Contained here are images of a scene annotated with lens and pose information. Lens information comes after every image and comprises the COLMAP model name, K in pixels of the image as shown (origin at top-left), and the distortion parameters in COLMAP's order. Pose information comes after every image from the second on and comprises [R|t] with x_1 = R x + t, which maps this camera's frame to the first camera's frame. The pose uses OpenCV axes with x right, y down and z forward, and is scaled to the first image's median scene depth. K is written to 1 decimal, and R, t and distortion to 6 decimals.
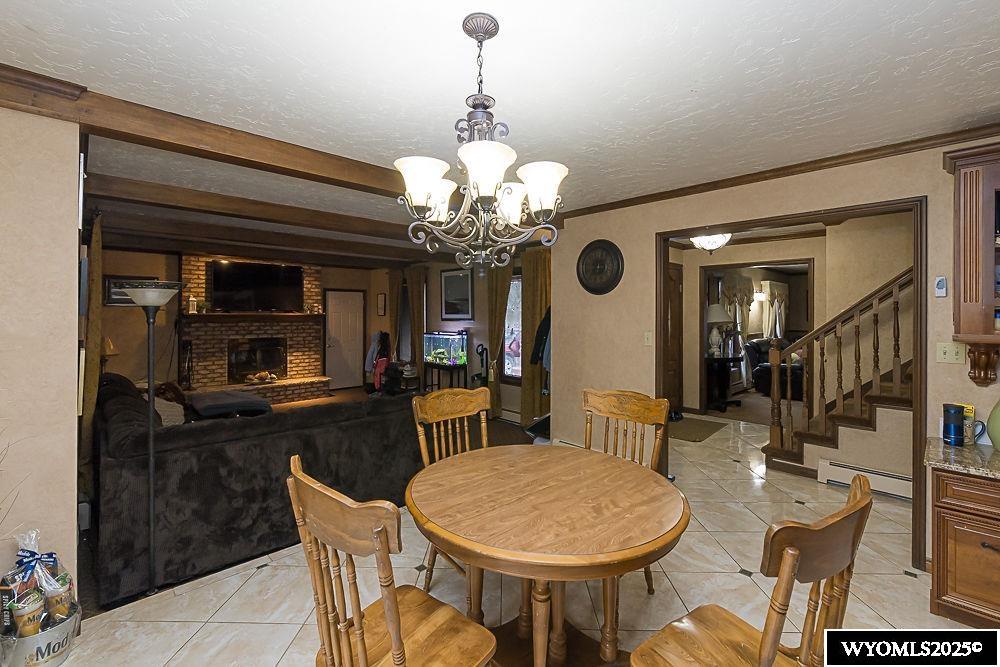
lens RADIAL K [[434.7, 0, 501.1], [0, 434.7, 314.2], [0, 0, 1]] dist [-0.001573, -0.000127]
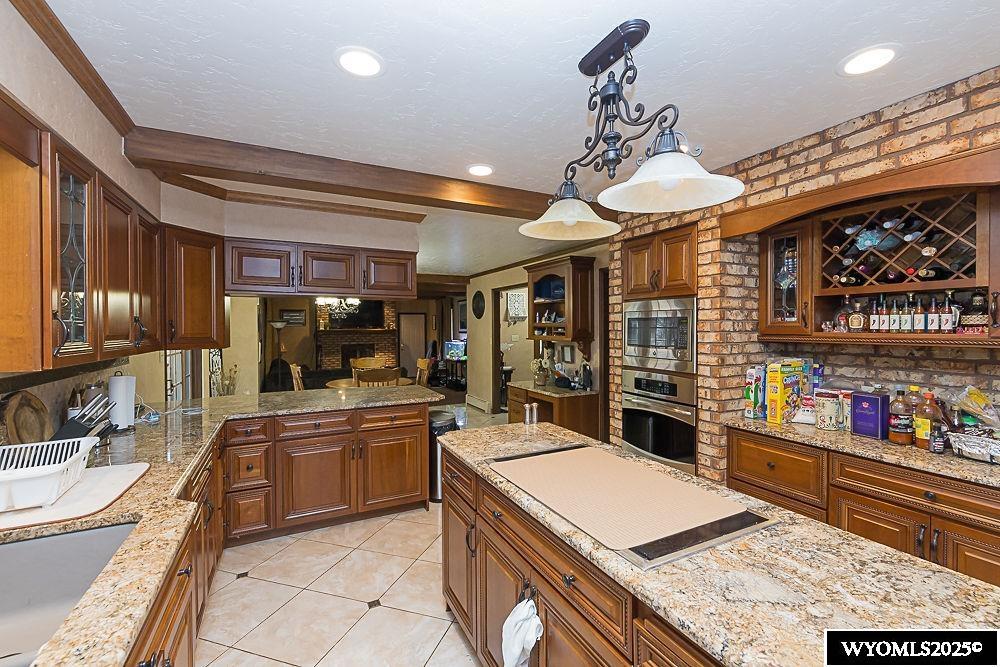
lens RADIAL K [[424.5, 0, 500.0], [0, 424.5, 333.5], [0, 0, 1]] dist [0.038385, 0.000053]
pose [[0.955033, -0.002429, -0.296490, 0.495394], [0.006329, 0.999906, 0.012194, -0.001326], [0.296432, -0.013522, 0.954958, -0.443283]]
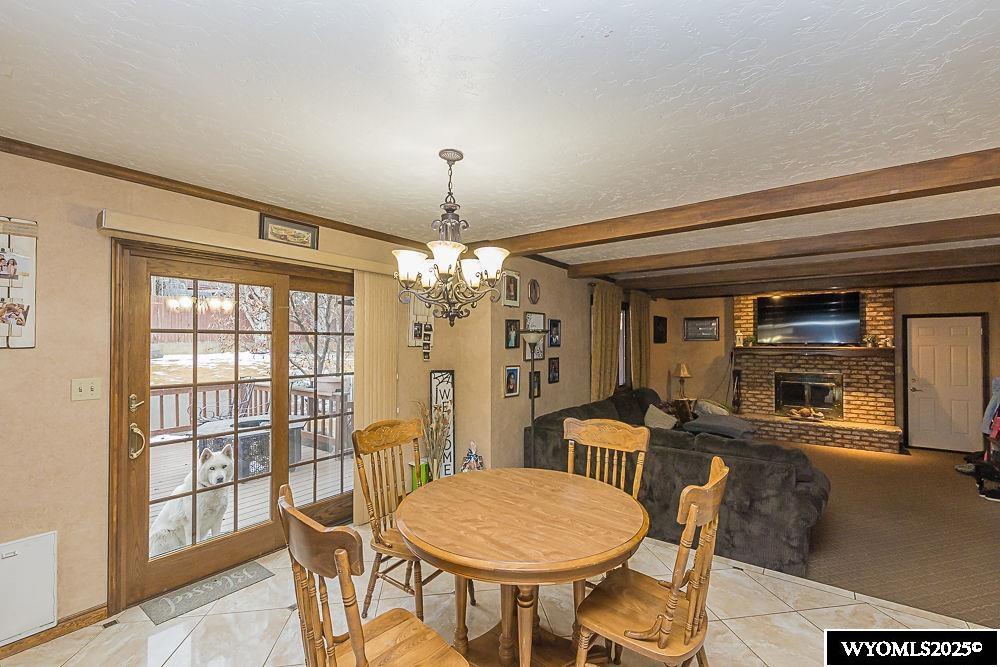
lens RADIAL K [[429.7, 0, 500.0], [0, 429.7, 333.5], [0, 0, 1]] dist [0.000805, 0.000051]
pose [[0.162986, -0.025839, -0.986290, 0.298439], [-0.003542, 0.999635, -0.026774, -0.003148], [0.986622, 0.007857, 0.162835, 0.193542]]
